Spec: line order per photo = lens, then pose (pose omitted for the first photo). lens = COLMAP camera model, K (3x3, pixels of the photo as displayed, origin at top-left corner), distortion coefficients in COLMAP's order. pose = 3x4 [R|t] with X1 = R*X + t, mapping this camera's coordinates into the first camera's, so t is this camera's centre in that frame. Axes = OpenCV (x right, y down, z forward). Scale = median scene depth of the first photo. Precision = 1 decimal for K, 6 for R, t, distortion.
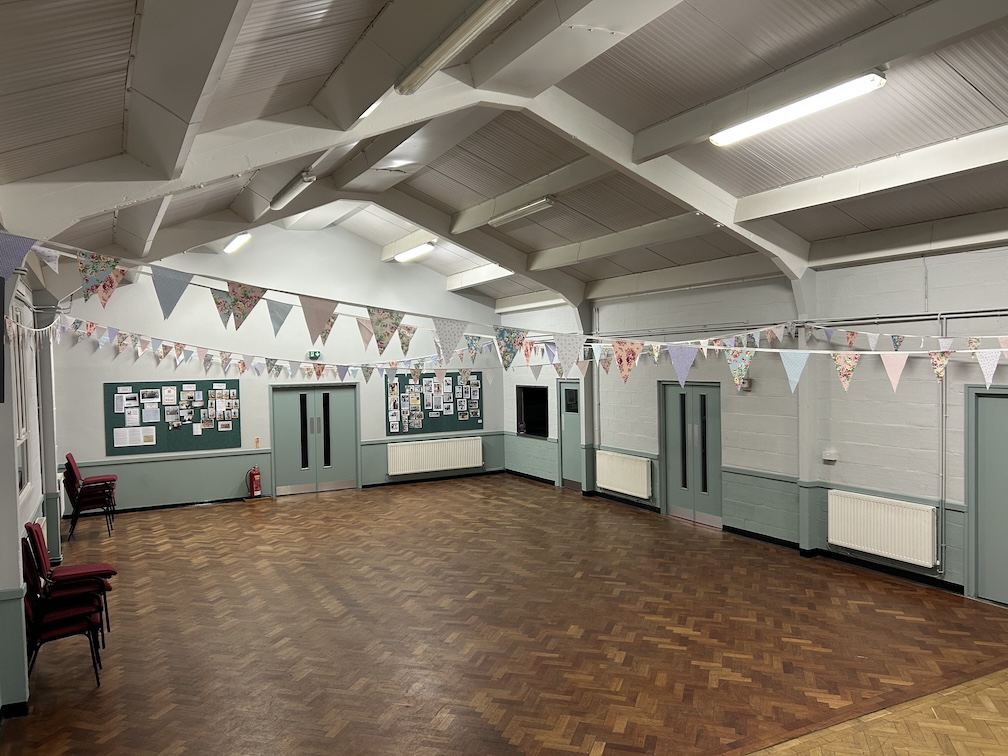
lens RADIAL K [[765.9, 0, 507.1], [0, 765.9, 377.2], [0, 0, 1]] dist [0.062161, -0.063344]
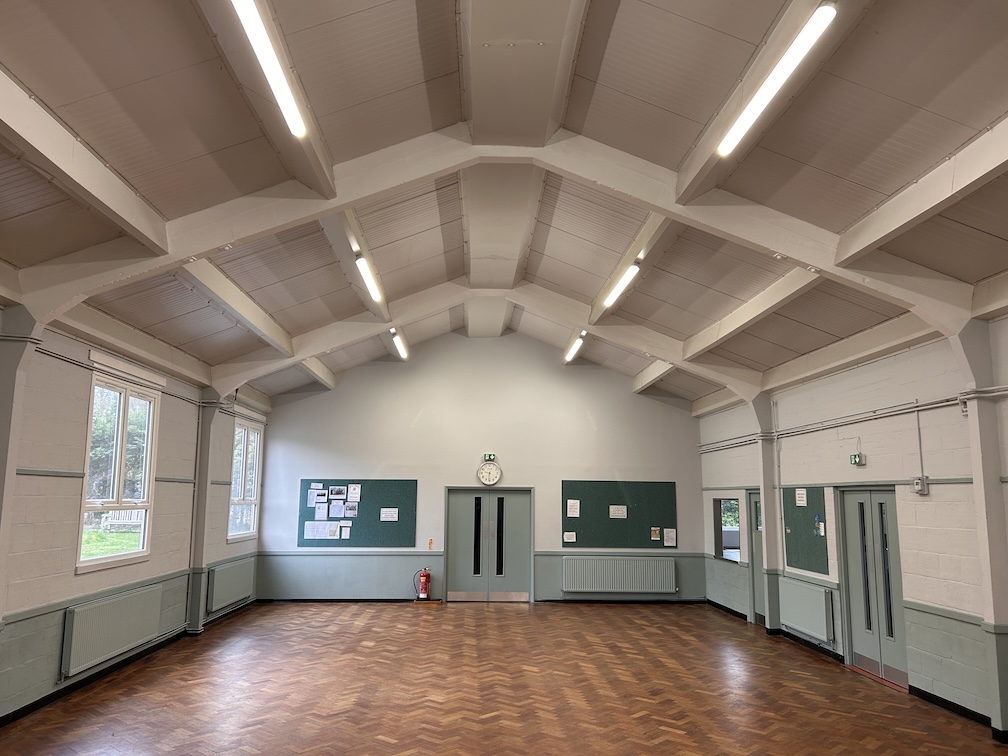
lens RADIAL K [[765.9, 0, 504.0], [0, 765.9, 381.9], [0, 0, 1]] dist [0.062161, -0.063344]
pose [[0.901245, -0.036285, -0.431788, 0.203719], [-0.038411, 0.985874, -0.163022, 0.035462], [0.431604, 0.163508, 0.887120, 0.114502]]
